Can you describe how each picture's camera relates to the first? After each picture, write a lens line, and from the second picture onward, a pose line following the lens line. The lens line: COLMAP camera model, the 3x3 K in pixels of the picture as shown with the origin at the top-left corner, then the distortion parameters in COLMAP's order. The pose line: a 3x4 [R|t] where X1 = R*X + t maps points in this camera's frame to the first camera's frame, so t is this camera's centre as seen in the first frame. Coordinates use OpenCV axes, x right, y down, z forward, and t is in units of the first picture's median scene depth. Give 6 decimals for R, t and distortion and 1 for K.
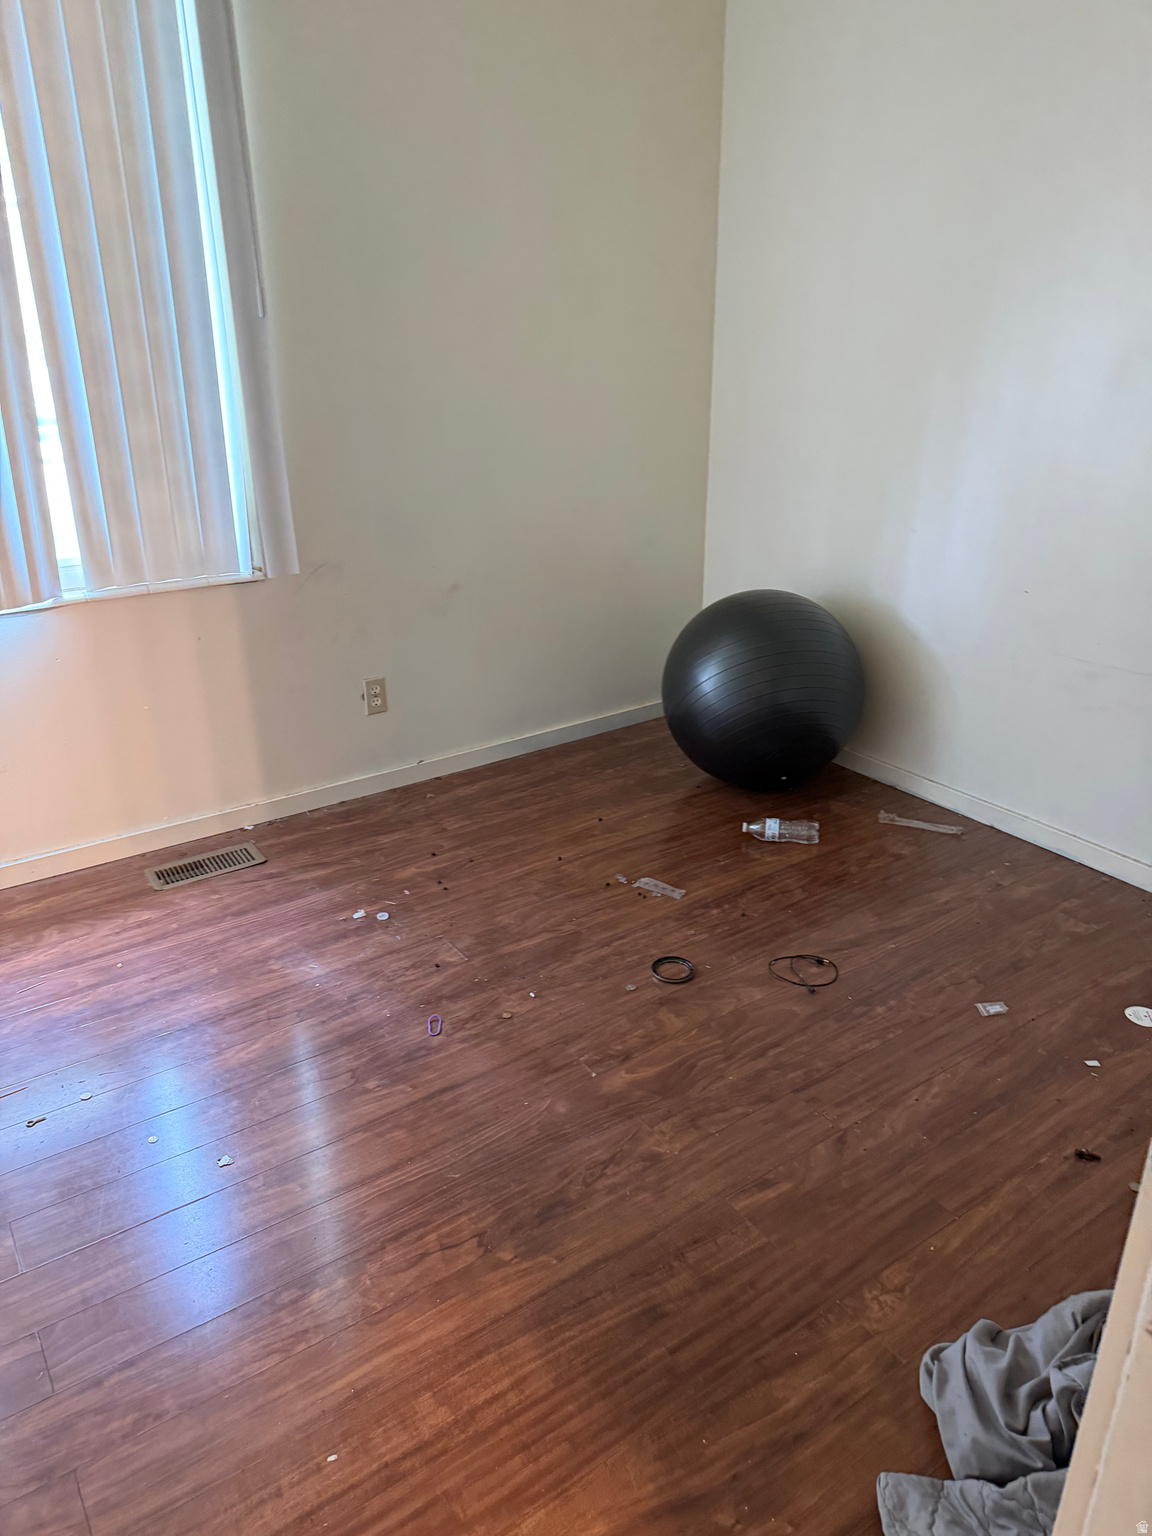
lens RADIAL K [[1091.7, 0, 576.0], [0, 1091.7, 768.0], [0, 0, 1]] dist [-0.005889, 0.004545]
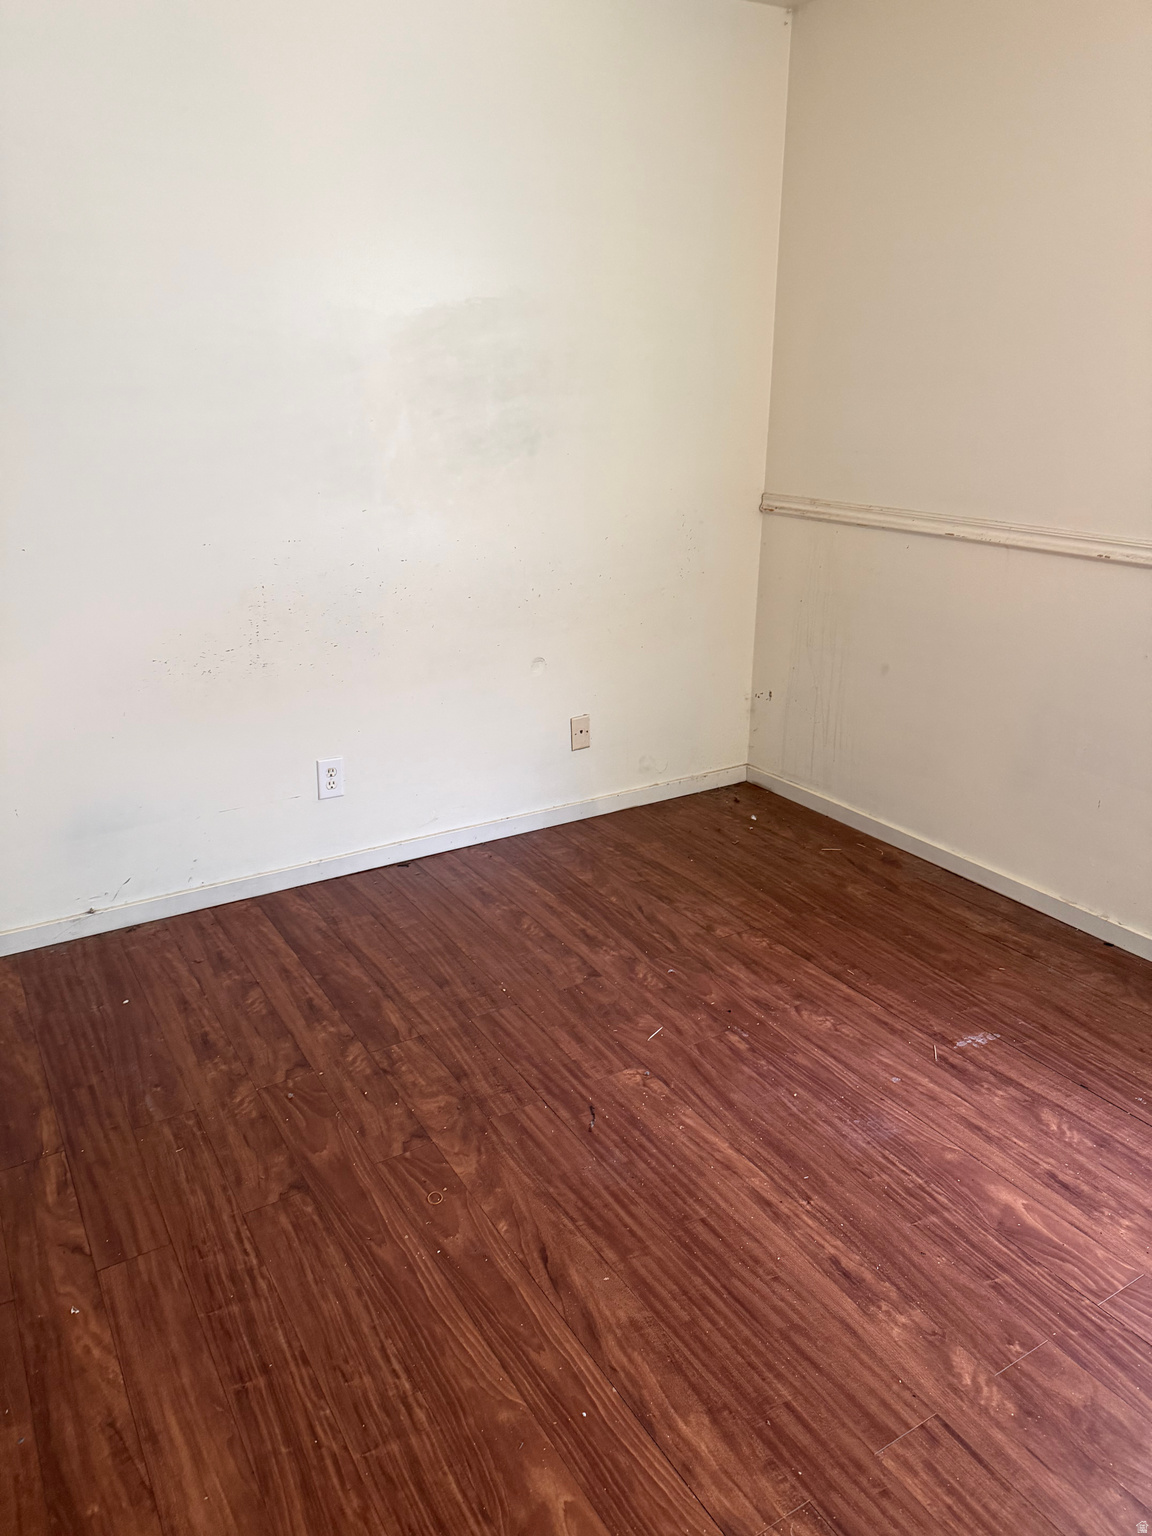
lens RADIAL K [[1091.7, 0, 576.0], [0, 1091.7, 768.0], [0, 0, 1]] dist [-0.005889, 0.004545]
pose [[-0.054967, 0.331031, -0.942018, 0.970360], [-0.383552, 0.864061, 0.326017, -0.276450], [0.921882, 0.379233, 0.079472, 0.557080]]
